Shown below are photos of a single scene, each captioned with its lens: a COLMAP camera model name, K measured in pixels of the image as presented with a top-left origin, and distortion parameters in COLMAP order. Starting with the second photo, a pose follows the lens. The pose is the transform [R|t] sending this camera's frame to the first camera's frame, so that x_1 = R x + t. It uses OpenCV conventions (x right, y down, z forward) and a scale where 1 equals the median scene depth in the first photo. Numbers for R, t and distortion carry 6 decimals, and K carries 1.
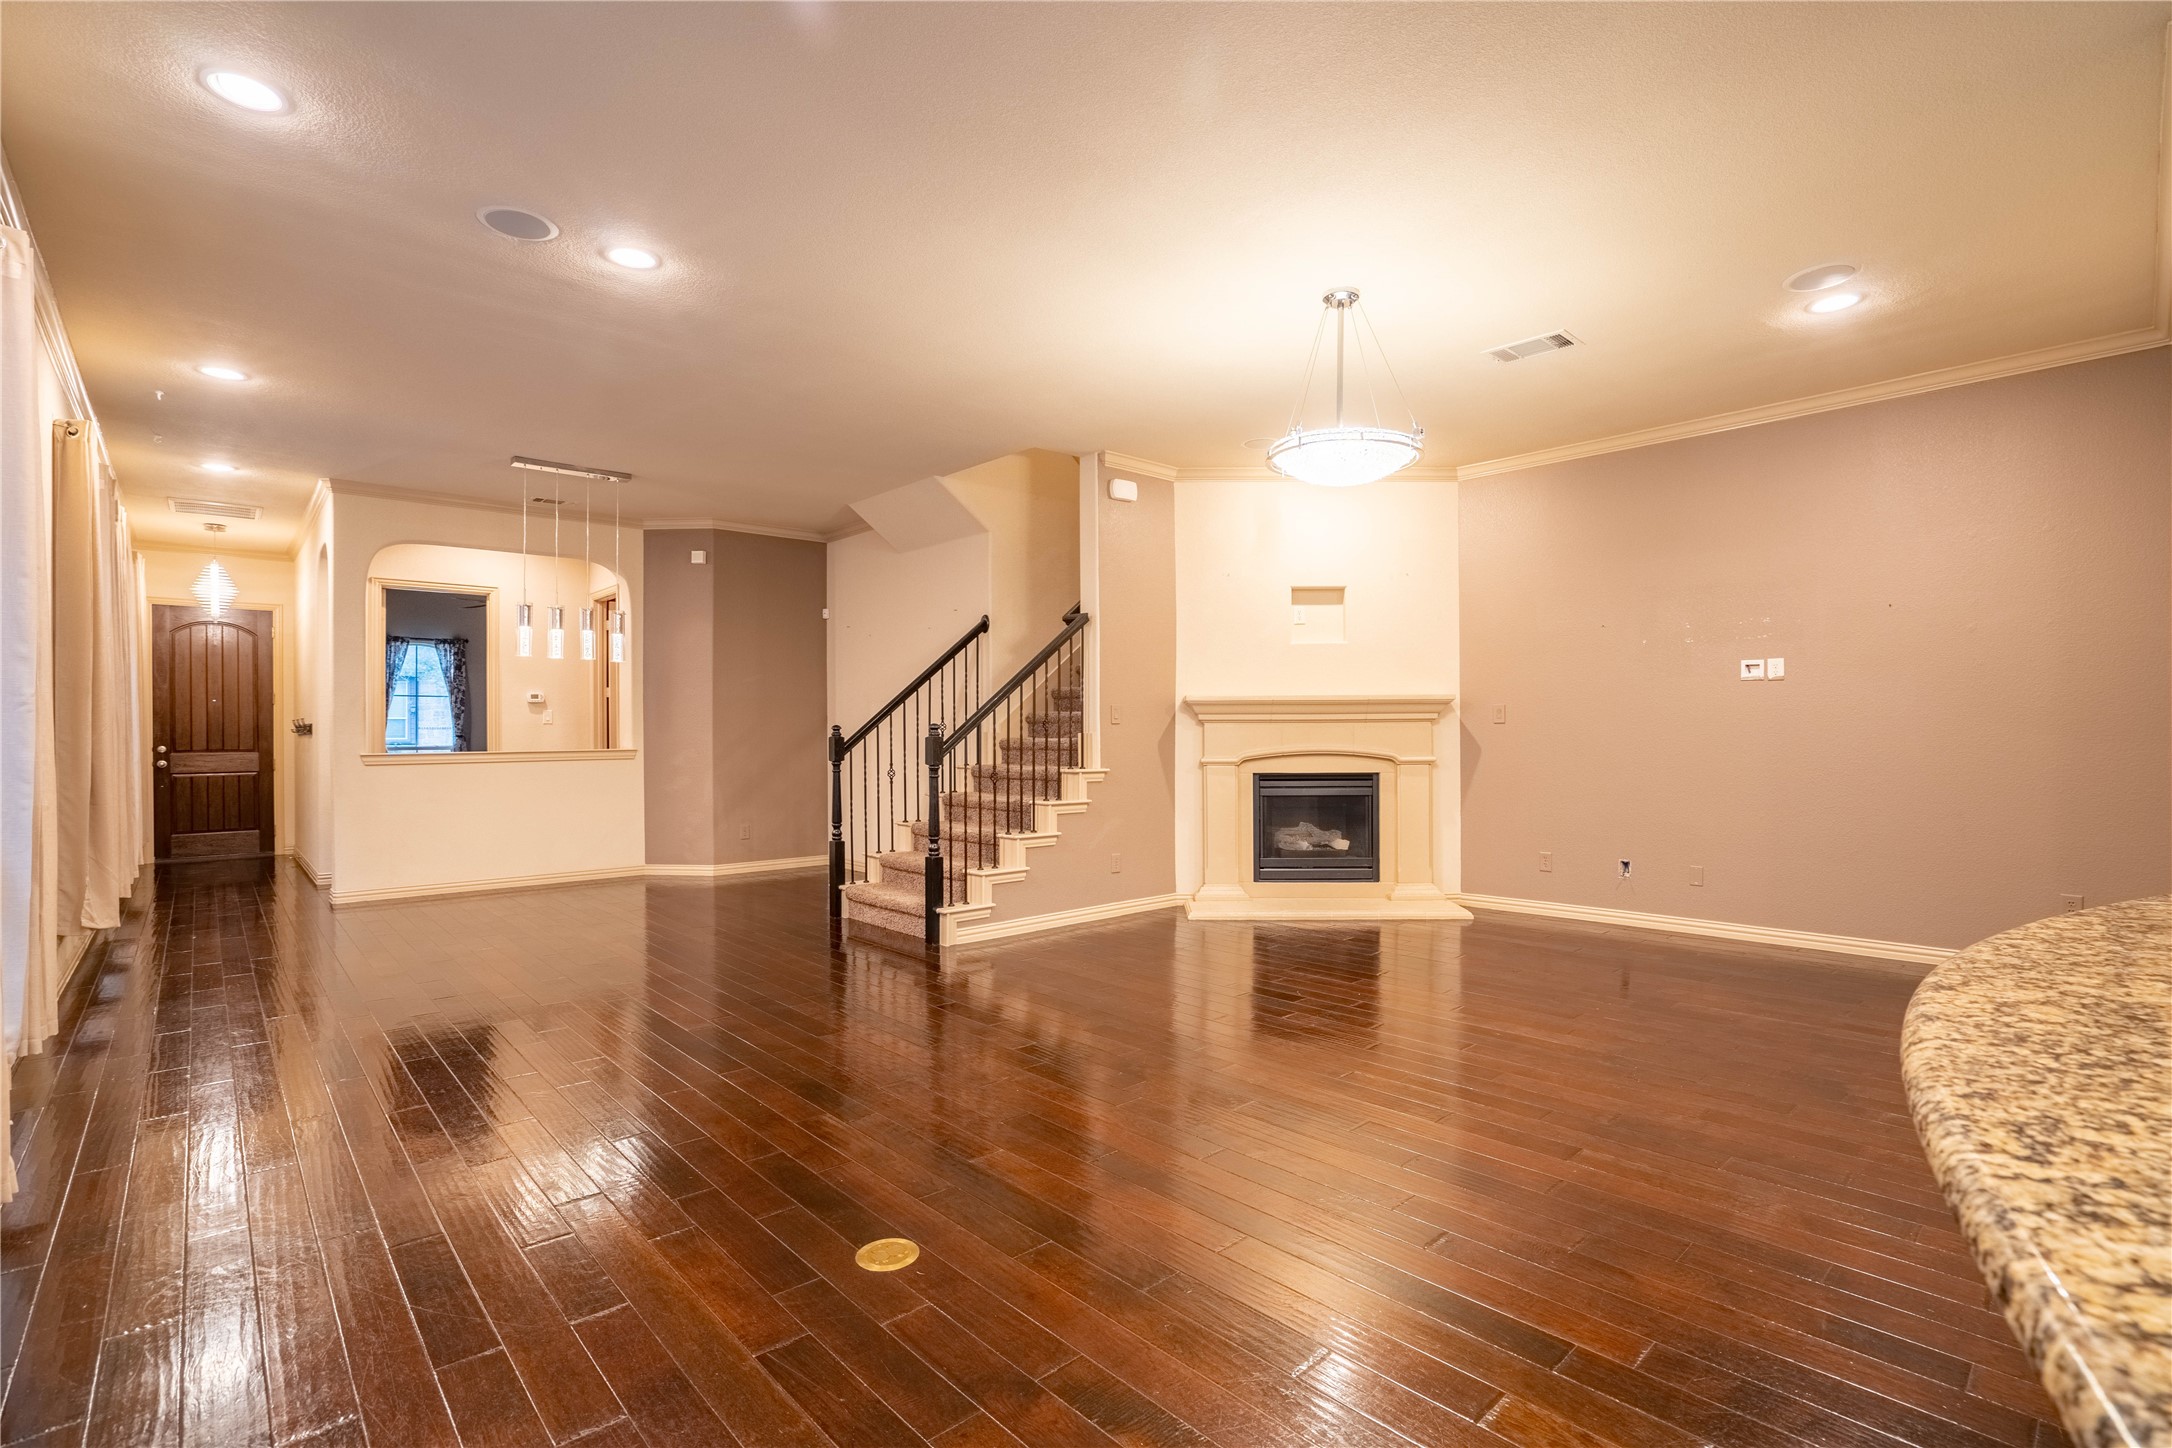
lens RADIAL K [[1013.3, 0, 1086.5], [0, 1013.3, 732.1], [0, 0, 1]] dist [-0.029306, 0.005532]
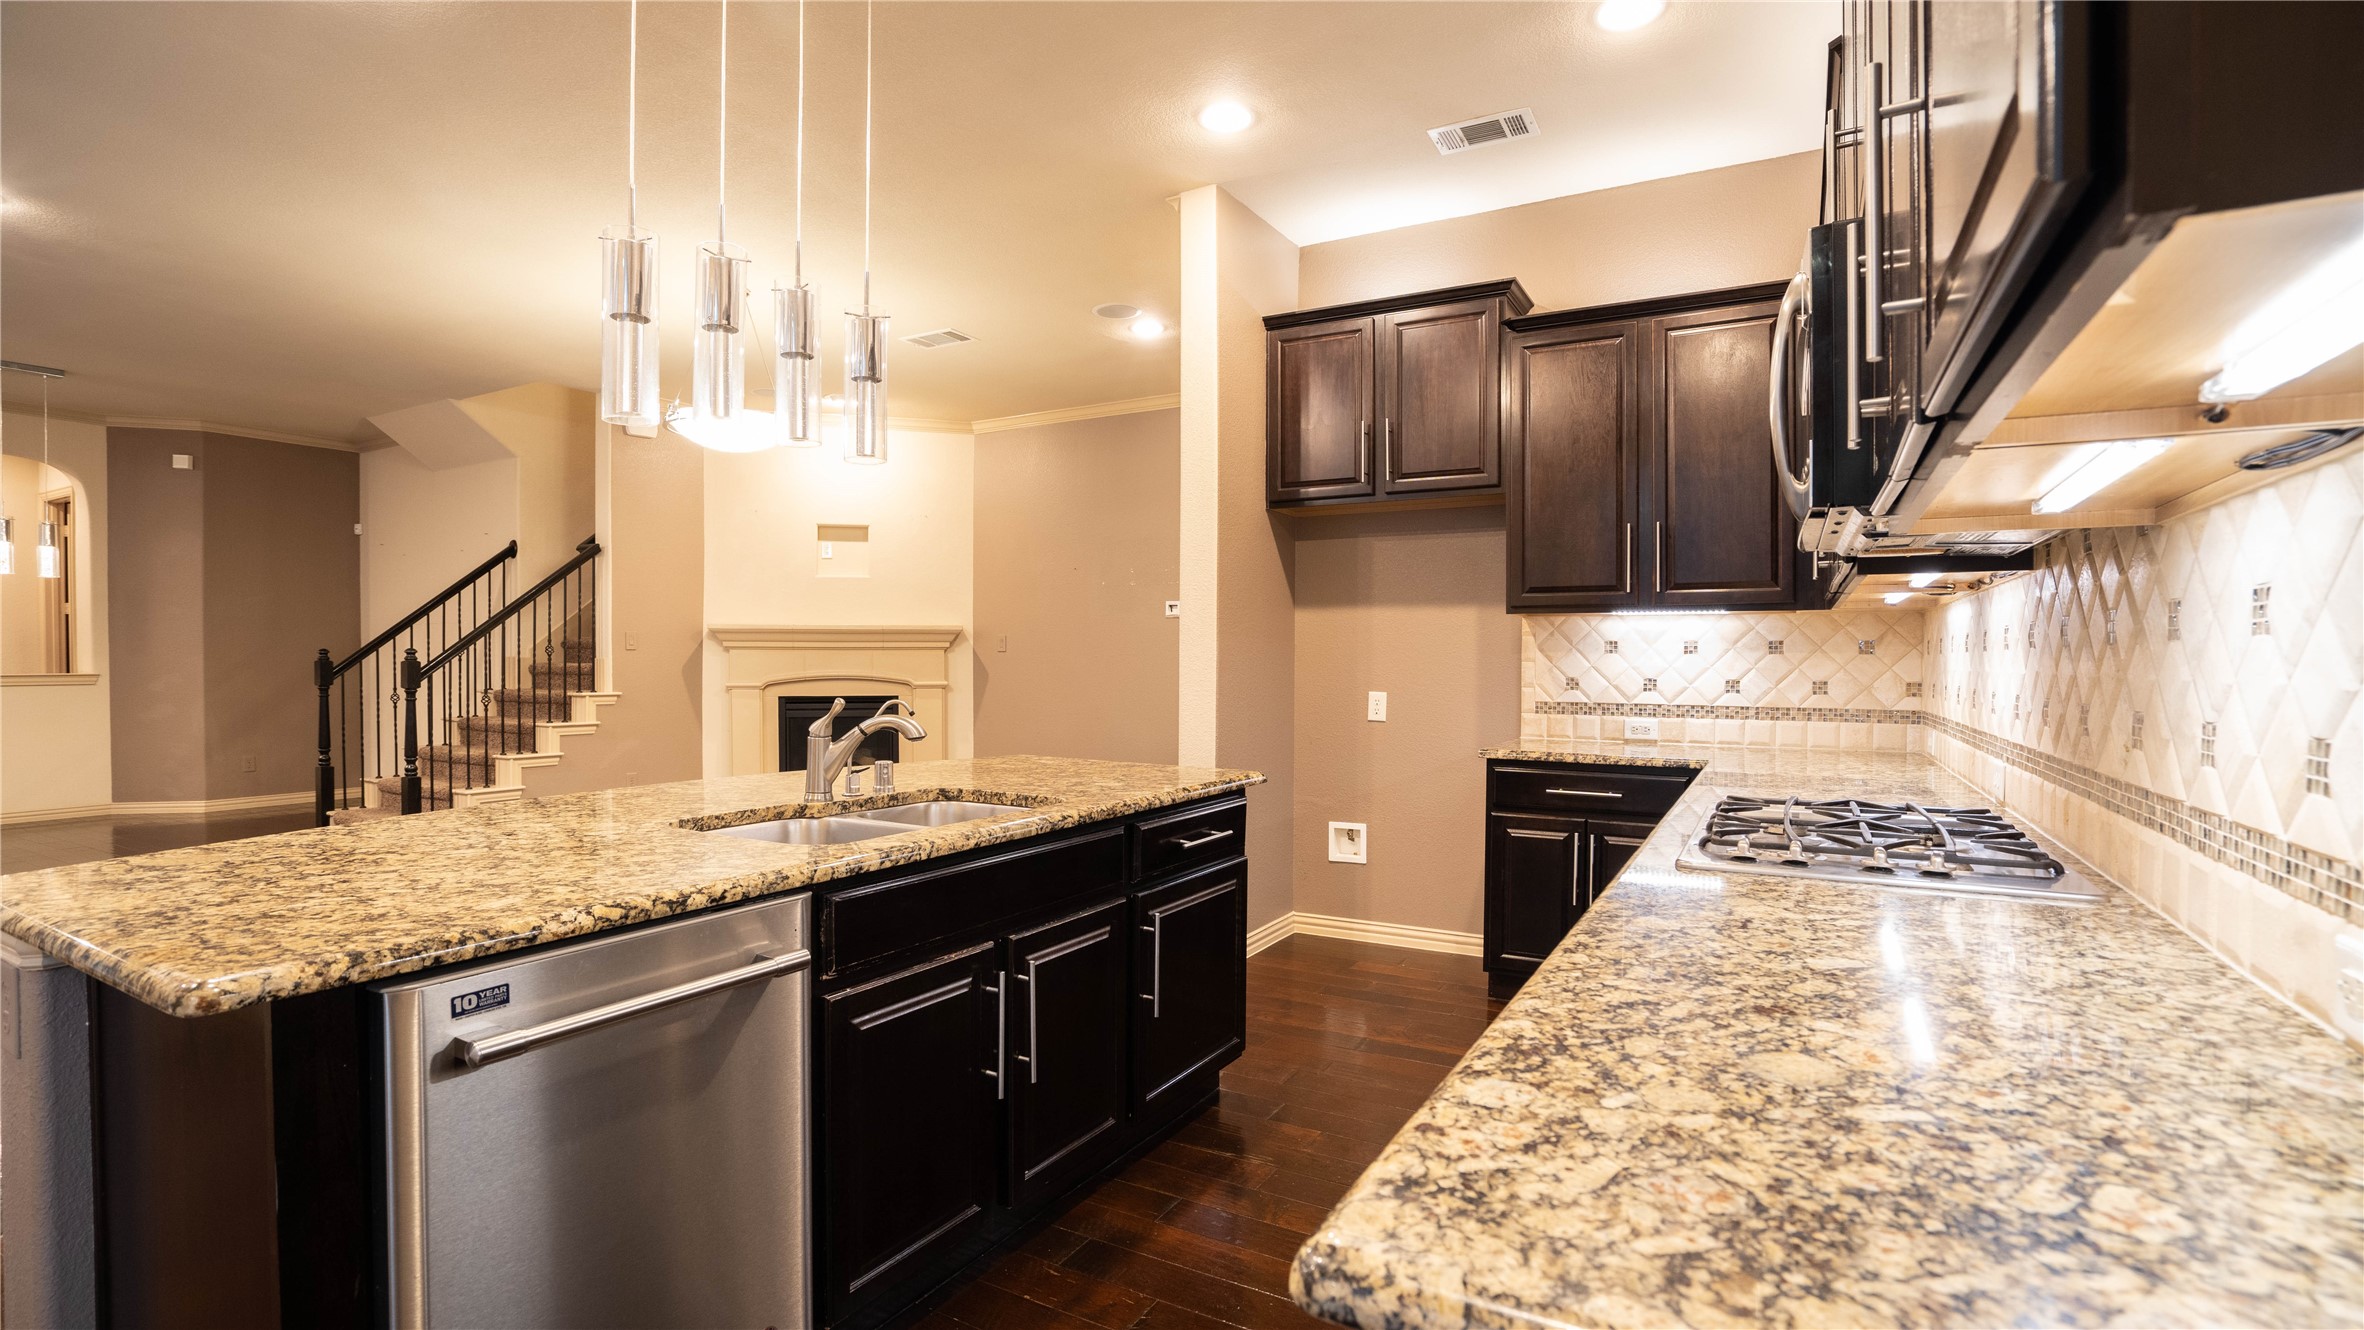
lens RADIAL K [[1091.7, 0, 1192.3], [0, 1091.7, 672.1], [0, 0, 1]] dist [-0.047147, 0.014716]
pose [[0.949477, 0.002015, 0.313831, 0.180406], [-0.006115, 0.999908, 0.012078, -0.001476], [-0.313778, -0.013387, 0.949402, -0.192939]]
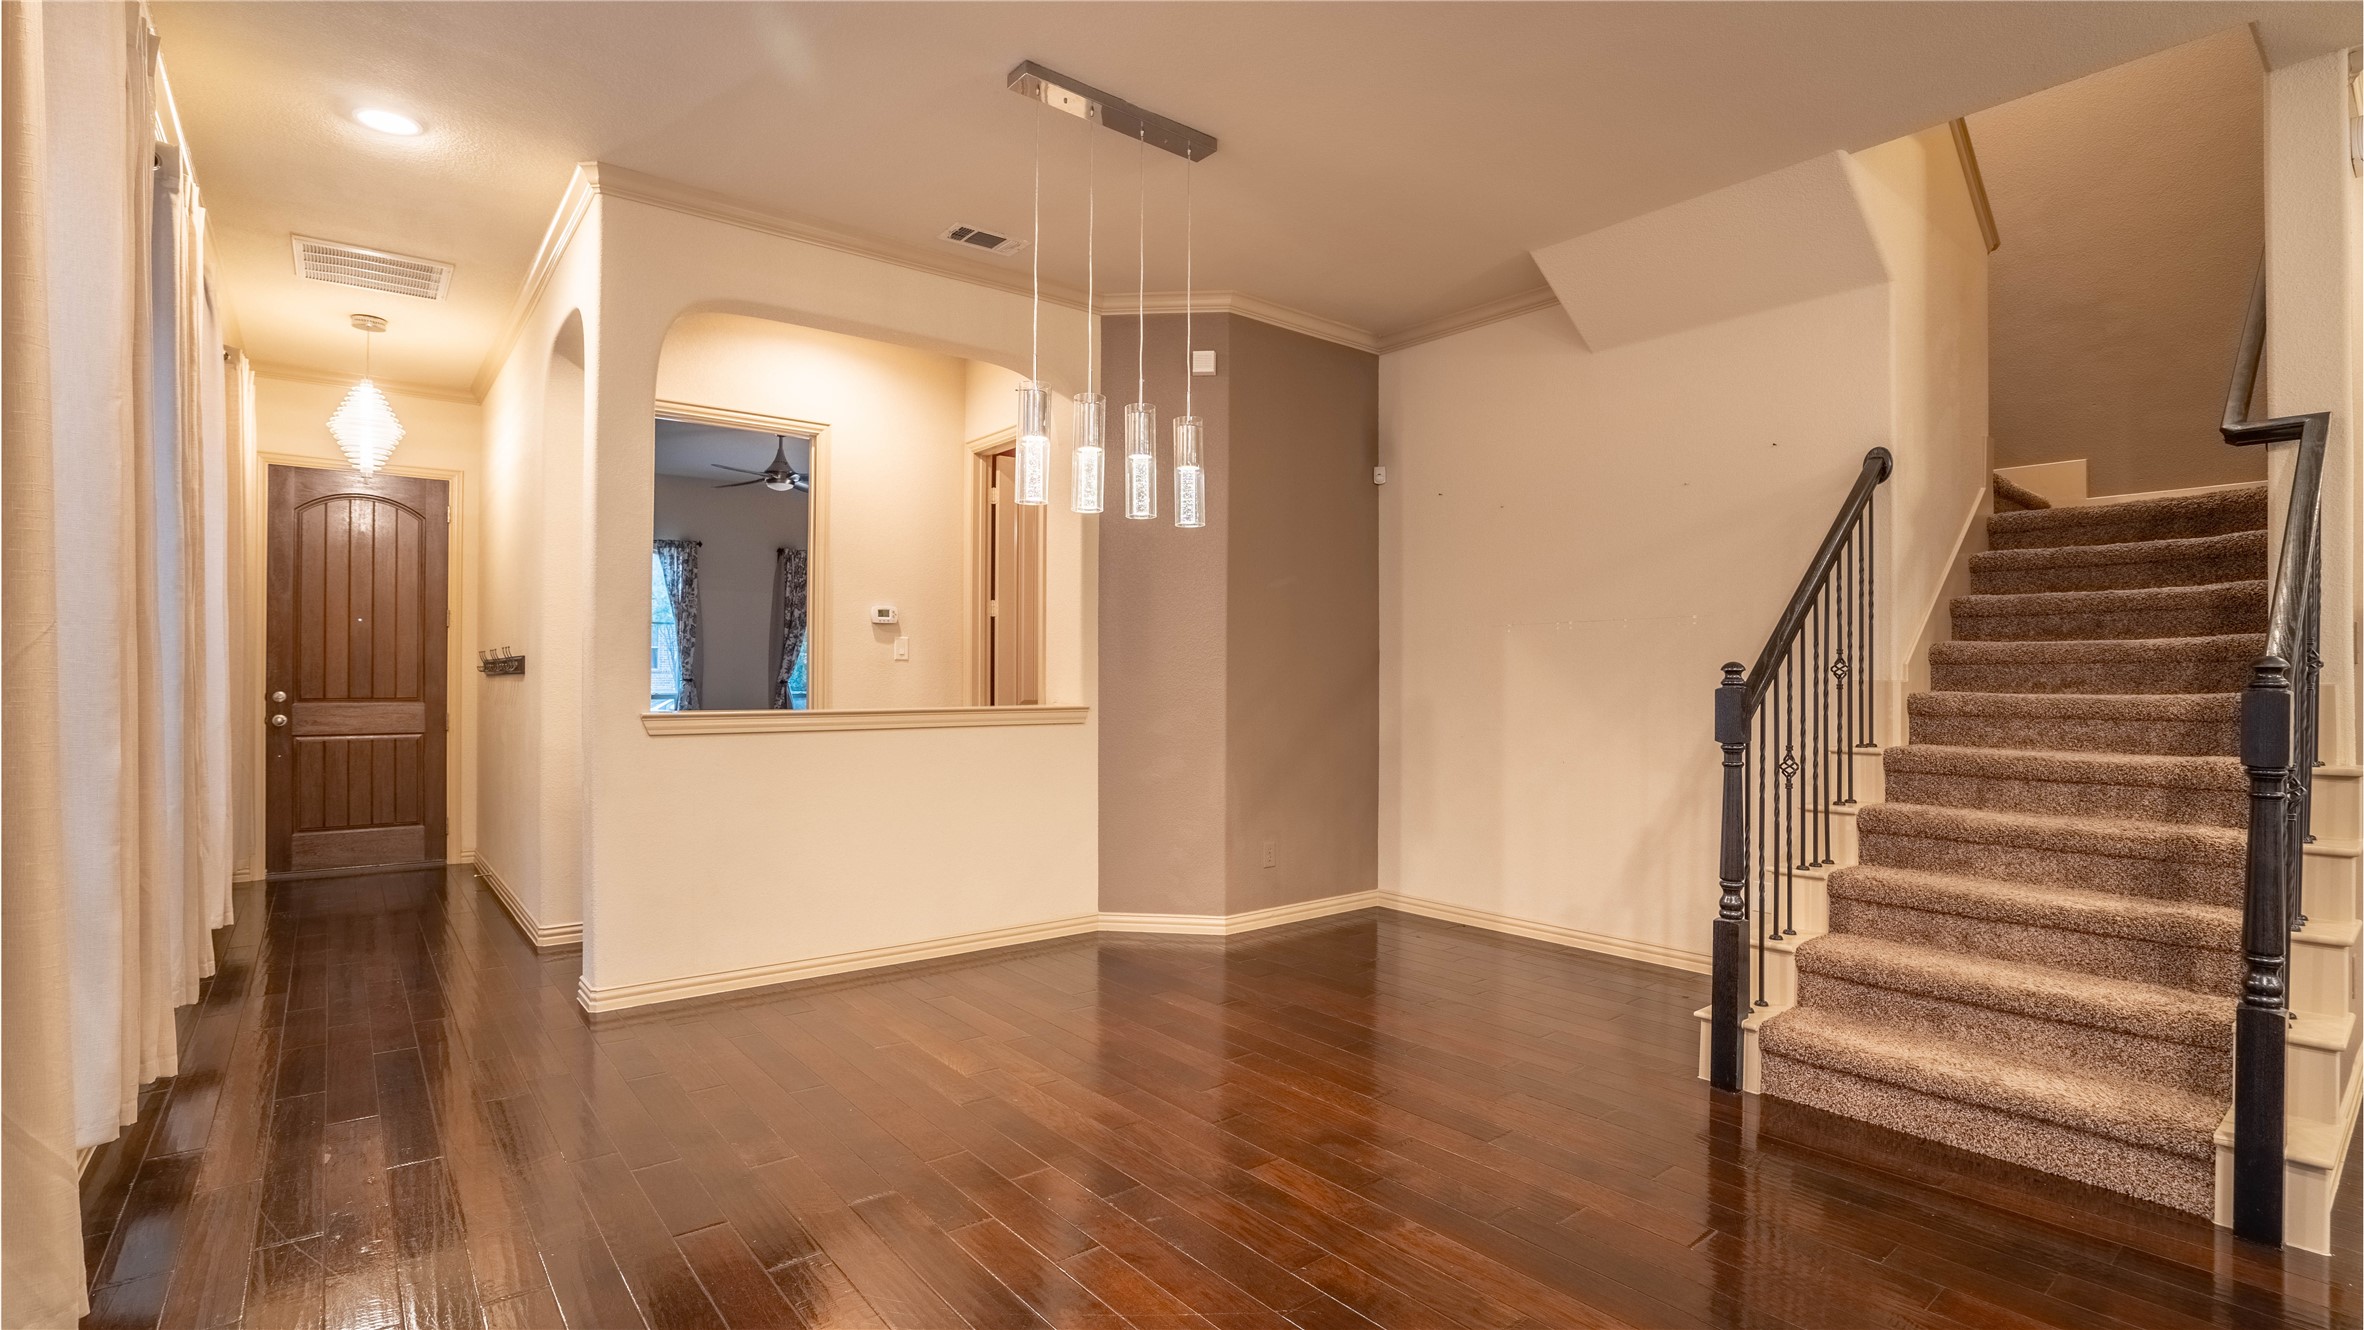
lens RADIAL K [[1091.7, 0, 1178.4], [0, 1091.7, 671.4], [0, 0, 1]] dist [-0.047147, 0.014716]
pose [[0.998456, 0.007455, -0.055053, -0.365268], [-0.007961, 0.999928, -0.008987, 0.003110], [0.054982, 0.009411, 0.998443, 0.400639]]
